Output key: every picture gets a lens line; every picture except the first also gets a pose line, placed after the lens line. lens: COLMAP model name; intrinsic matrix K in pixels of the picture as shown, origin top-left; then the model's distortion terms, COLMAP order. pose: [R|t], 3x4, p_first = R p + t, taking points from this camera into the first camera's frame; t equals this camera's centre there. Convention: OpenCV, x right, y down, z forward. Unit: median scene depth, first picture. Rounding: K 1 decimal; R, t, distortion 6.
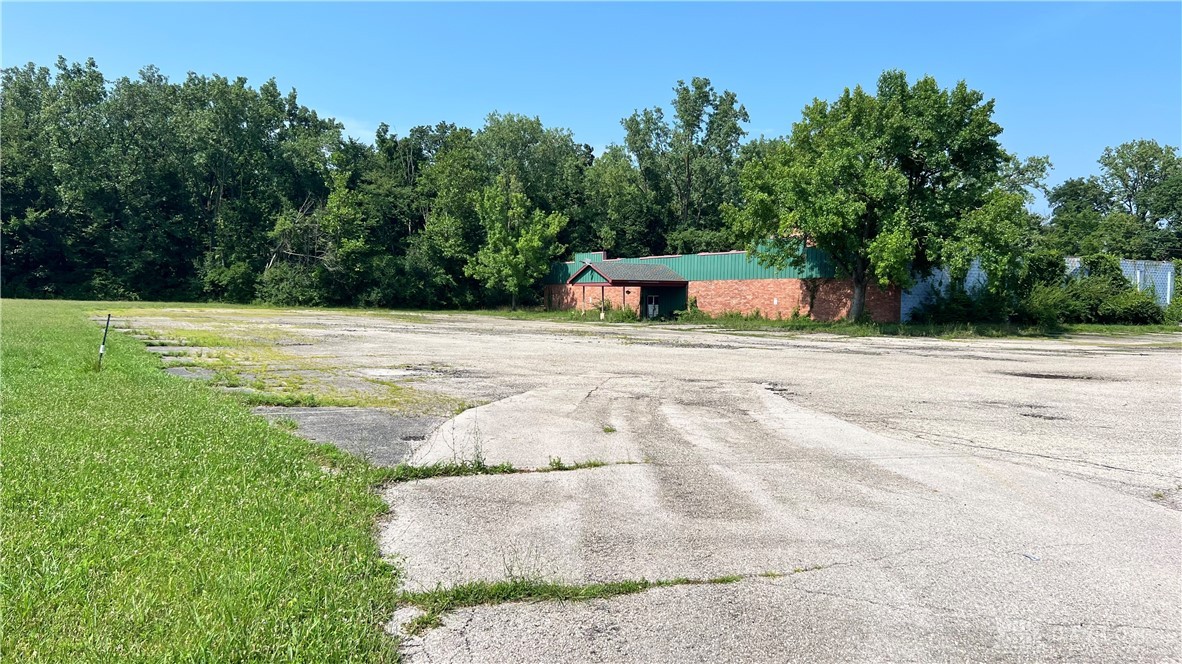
lens RADIAL K [[868.2, 0, 585.3], [0, 868.2, 335.2], [0, 0, 1]] dist [0.066034, -0.007281]
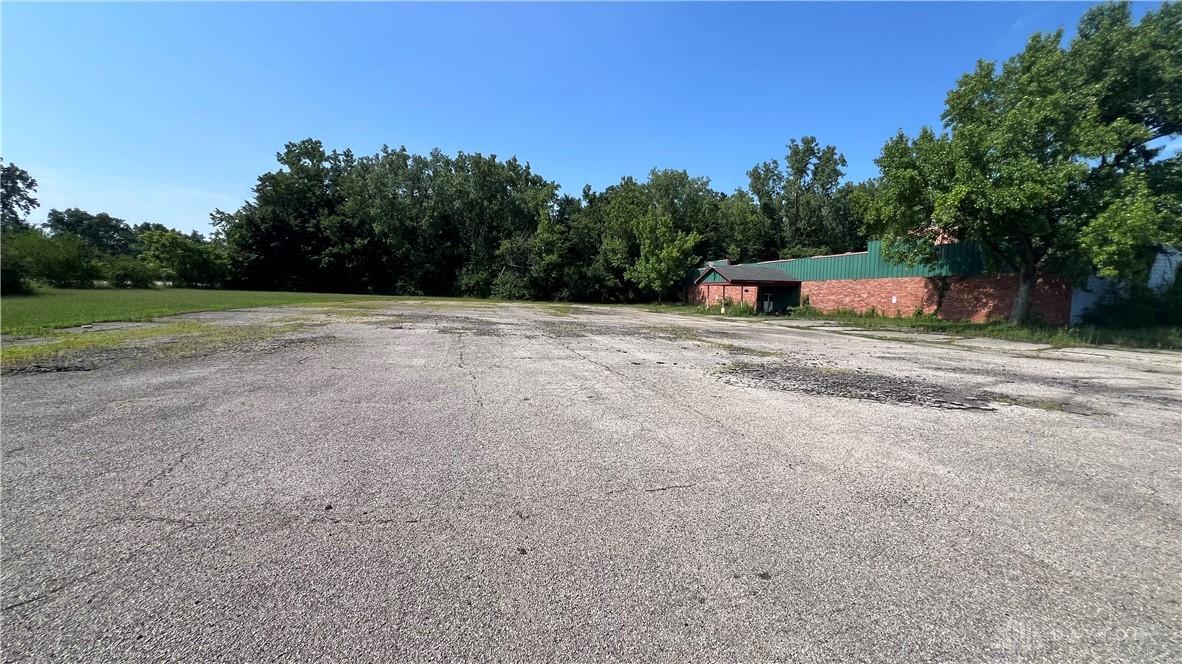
lens RADIAL K [[479.3, 0, 594.1], [0, 479.3, 326.5], [0, 0, 1]] dist [0.008616, -0.000102]
pose [[0.964718, 0.024256, -0.262165, 0.017001], [-0.019336, 0.999585, 0.021332, -0.008348], [0.262573, -0.015510, 0.964787, 0.241894]]
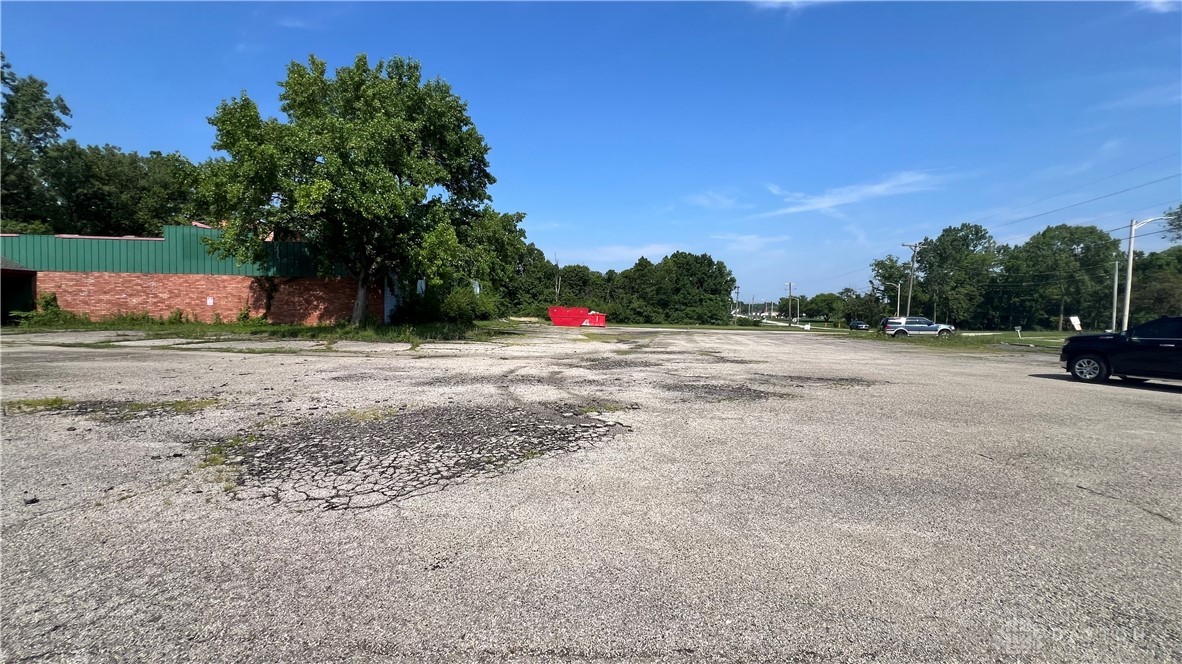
lens RADIAL K [[479.3, 0, 597.1], [0, 479.3, 330.4], [0, 0, 1]] dist [0.008616, -0.000102]
pose [[0.491510, -0.034543, 0.870186, -0.004813], [0.021173, 0.999392, 0.027713, -0.010578], [-0.870614, 0.004803, 0.491943, 0.298284]]
